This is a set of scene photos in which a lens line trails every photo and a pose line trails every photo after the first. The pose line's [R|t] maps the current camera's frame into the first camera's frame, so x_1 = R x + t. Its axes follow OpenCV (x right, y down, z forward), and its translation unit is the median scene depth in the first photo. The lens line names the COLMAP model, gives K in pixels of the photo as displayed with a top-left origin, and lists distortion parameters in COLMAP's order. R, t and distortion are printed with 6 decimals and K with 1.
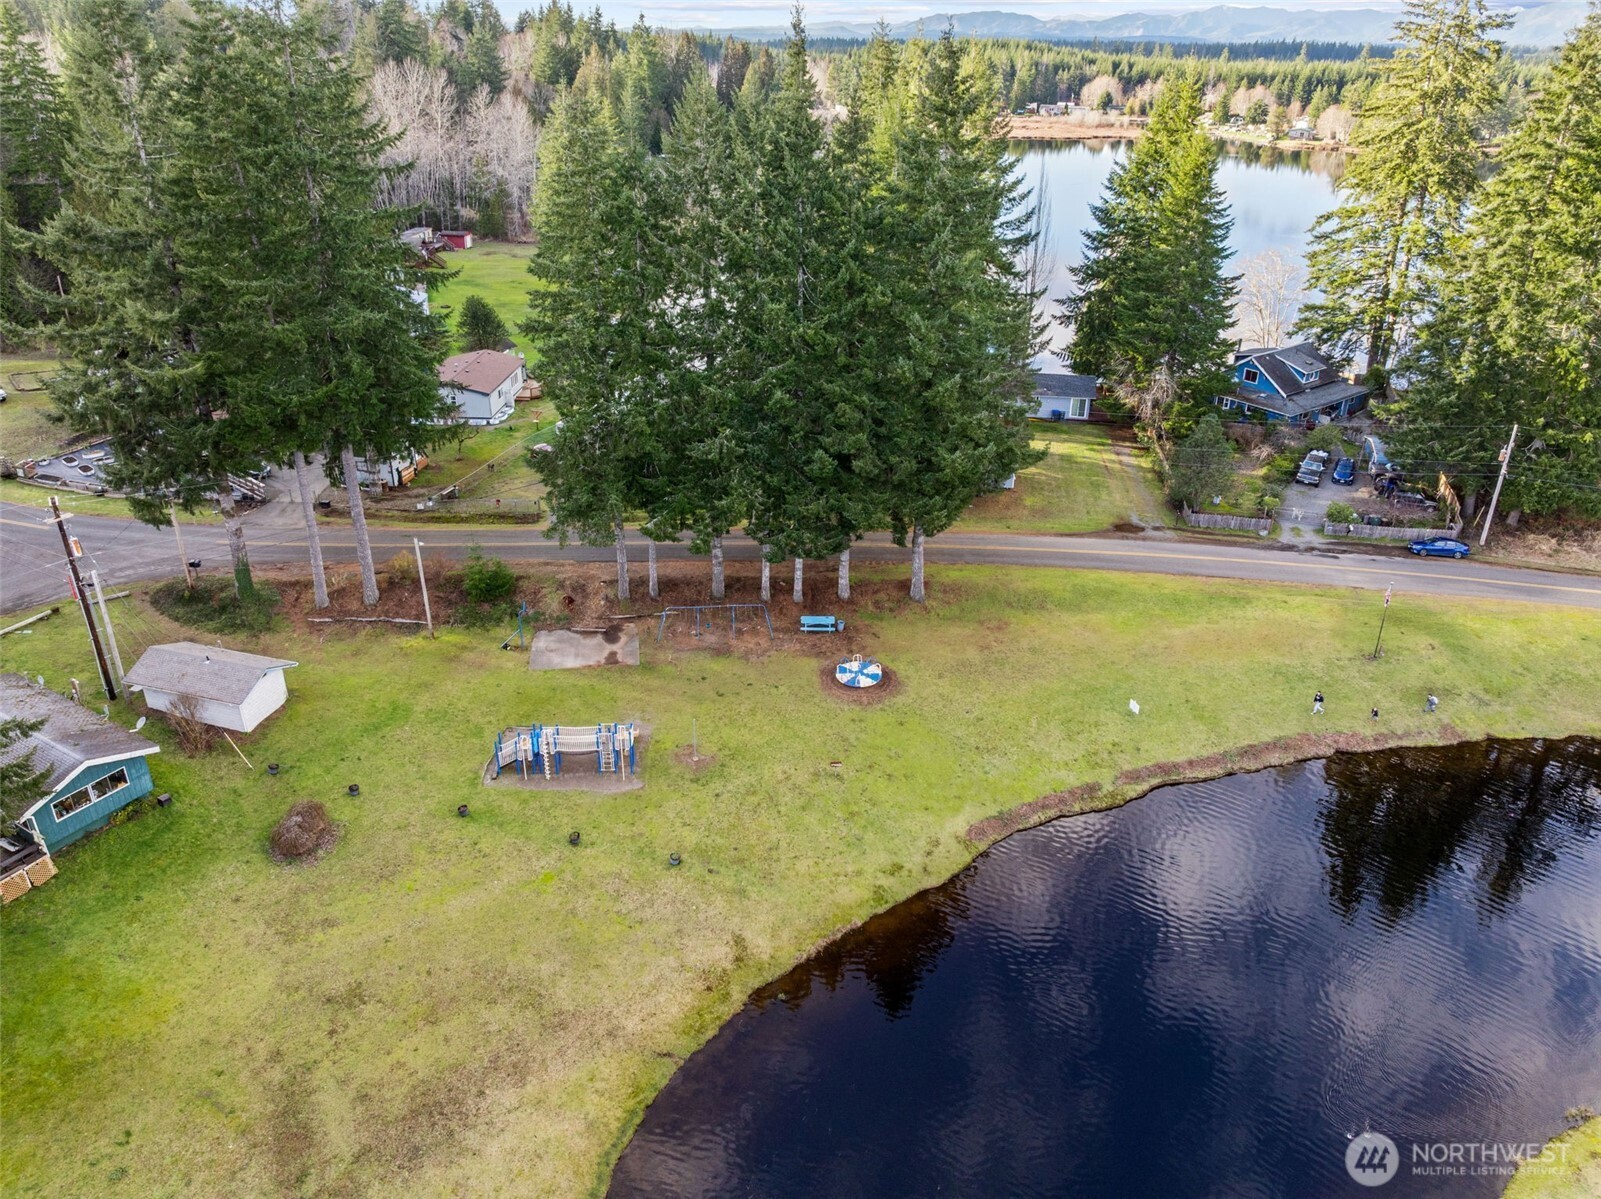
lens RADIAL K [[1130.5, 0, 800.5], [0, 1130.5, 599.5], [0, 0, 1]] dist [-0.023135, -0.007586]
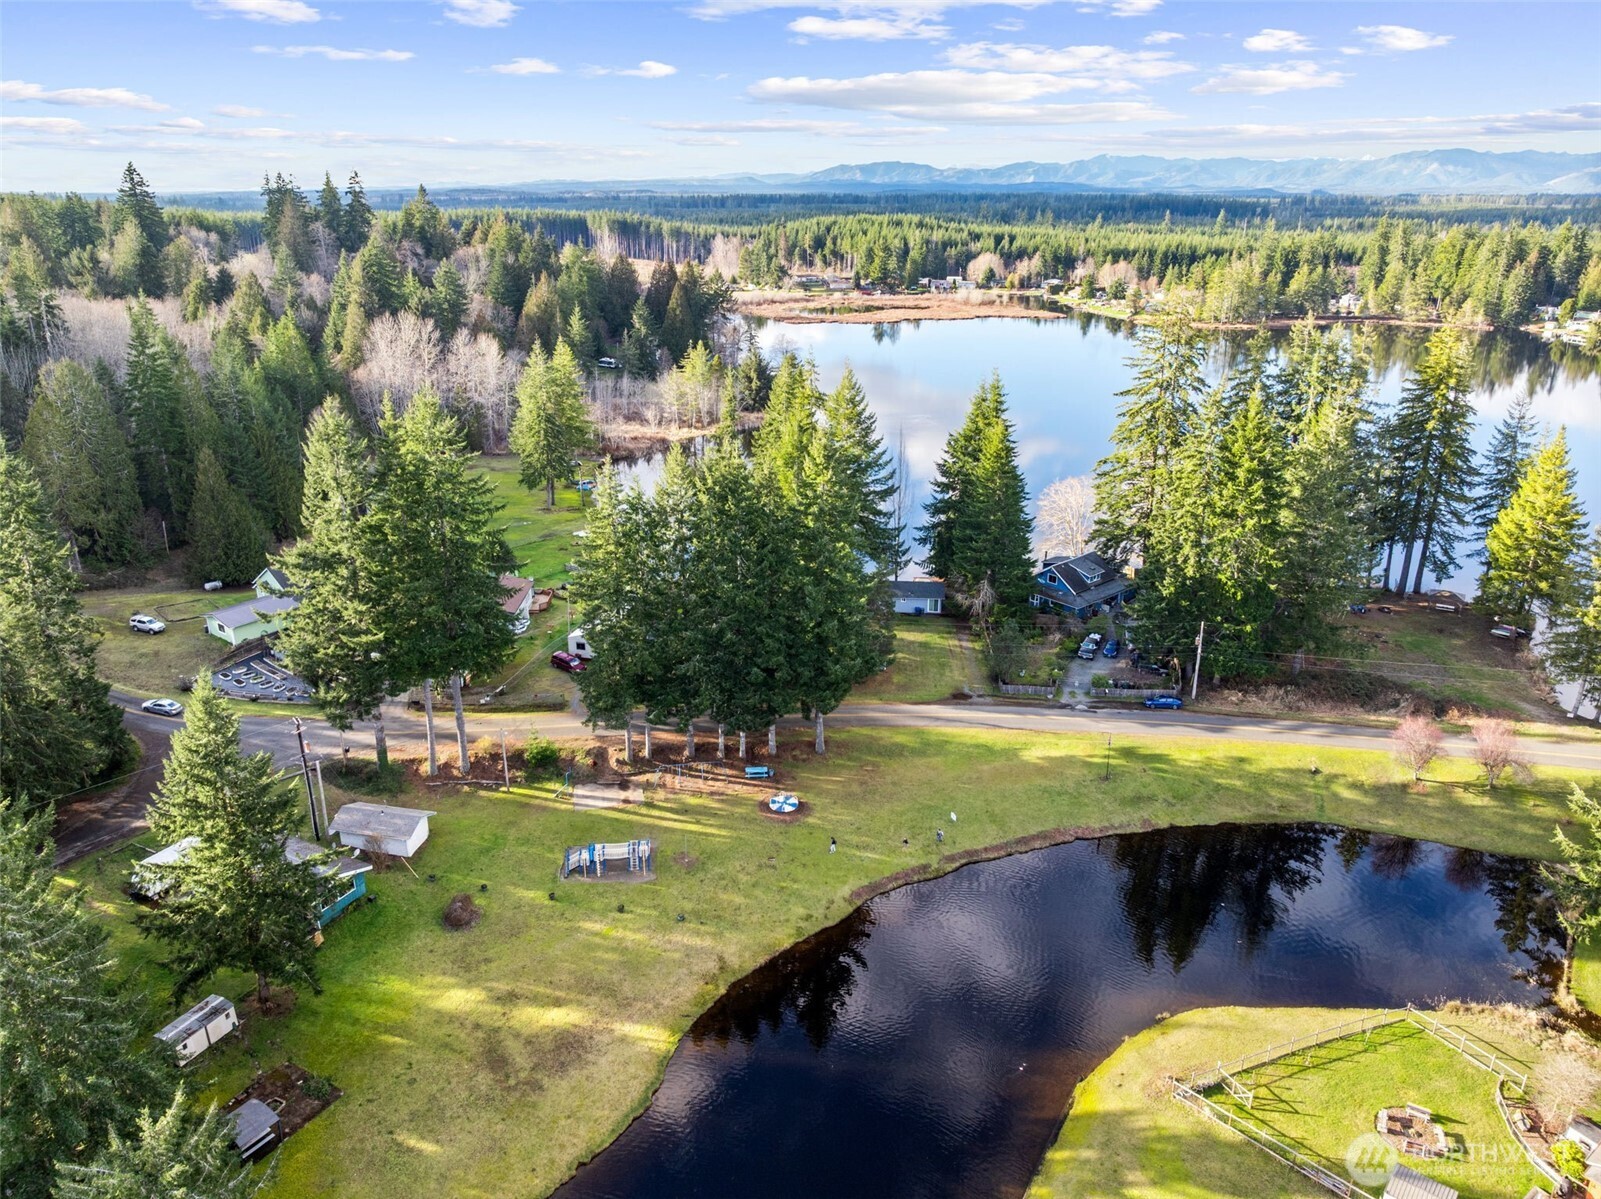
lens RADIAL K [[1130.5, 0, 800.5], [0, 1130.5, 599.5], [0, 0, 1]] dist [-0.023135, -0.007586]
pose [[0.997202, -0.032639, 0.067255, -0.017694], [0.040012, 0.992972, -0.111378, -0.032690], [-0.063147, 0.113757, 0.991500, -0.478041]]
